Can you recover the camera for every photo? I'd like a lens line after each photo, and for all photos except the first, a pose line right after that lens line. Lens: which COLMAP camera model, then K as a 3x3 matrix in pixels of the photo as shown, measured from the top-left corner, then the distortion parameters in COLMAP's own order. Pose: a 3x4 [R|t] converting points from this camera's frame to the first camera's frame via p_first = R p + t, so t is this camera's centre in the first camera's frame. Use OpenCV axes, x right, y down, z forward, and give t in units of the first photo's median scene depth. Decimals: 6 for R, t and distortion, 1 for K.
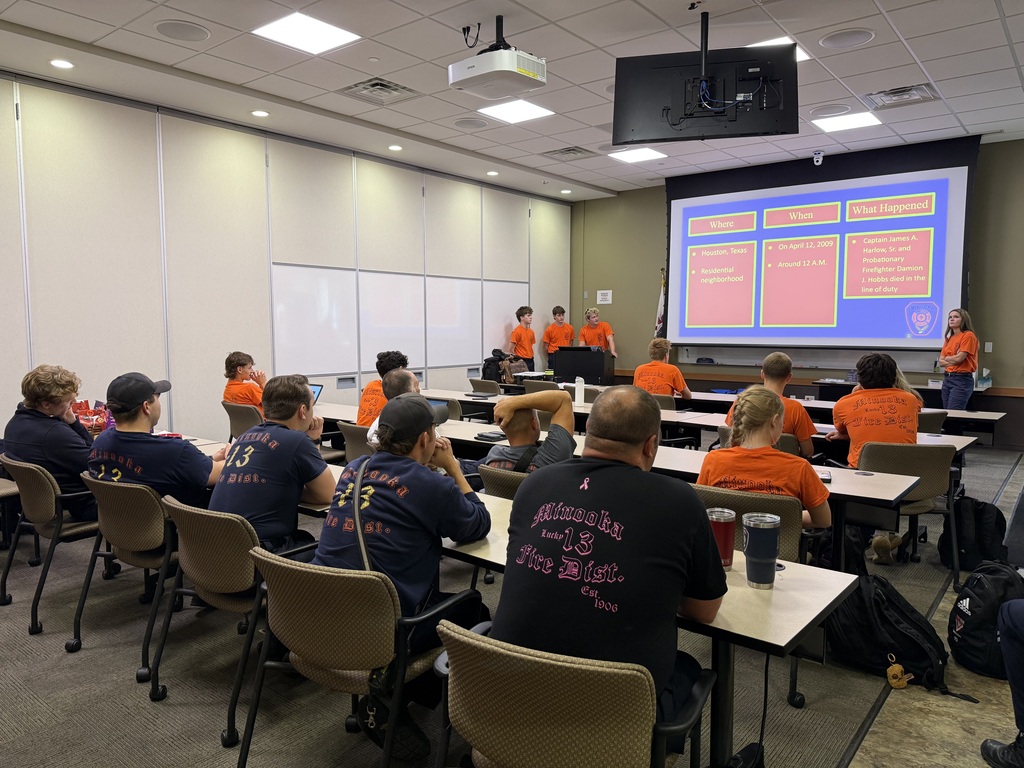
lens RADIAL K [[718.7, 0, 509.5], [0, 718.7, 394.7], [0, 0, 1]] dist [0.009373, -0.018492]
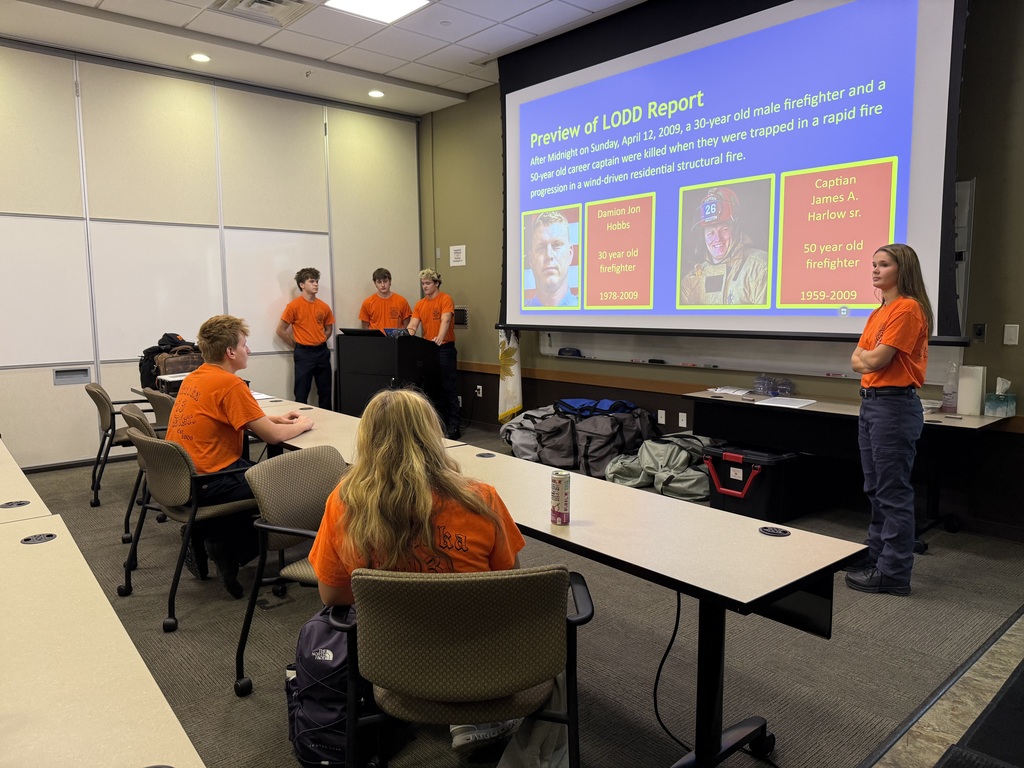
lens RADIAL K [[718.7, 0, 520.9], [0, 718.7, 390.3], [0, 0, 1]] dist [0.009373, -0.018492]
pose [[0.986788, 0.020604, -0.160704, 0.330701], [-0.017765, 0.999660, 0.019084, -0.024922], [0.161042, -0.015977, 0.986818, 0.369321]]
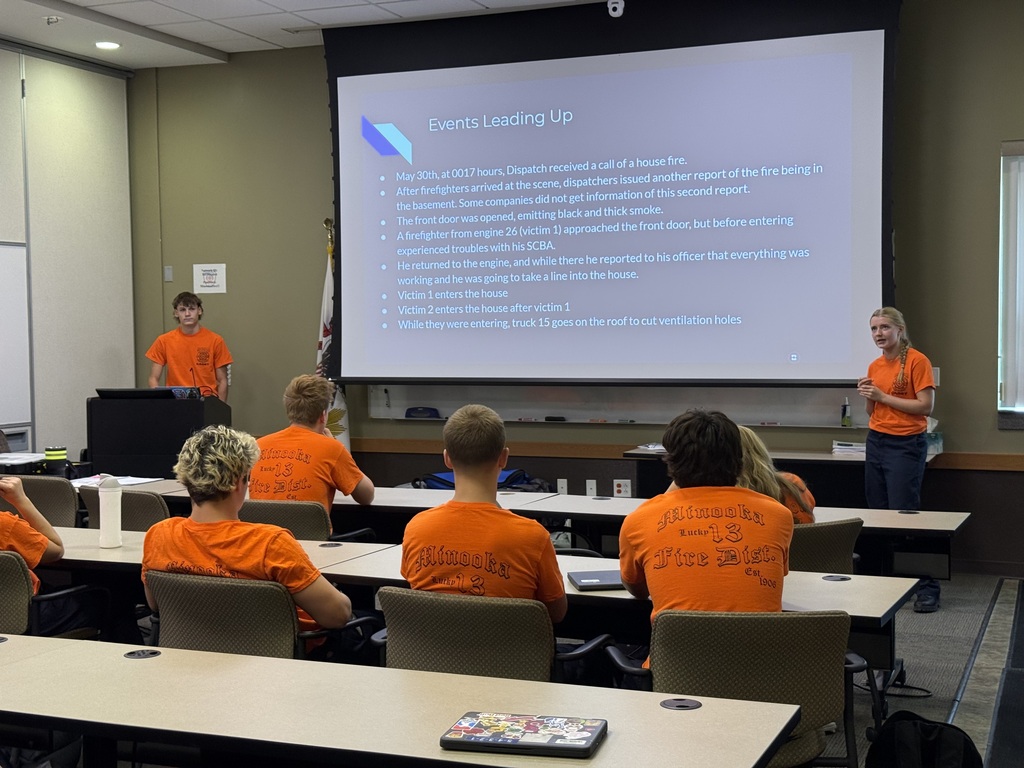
lens RADIAL K [[1415.9, 0, 530.1], [0, 1415.9, 382.9], [0, 0, 1]] dist [0.063364, 0.000000]
pose [[0.953259, -0.015461, 0.301760, 0.058269], [0.035274, 0.997556, -0.060318, -0.007649], [-0.300089, 0.068143, 0.951474, 0.081461]]
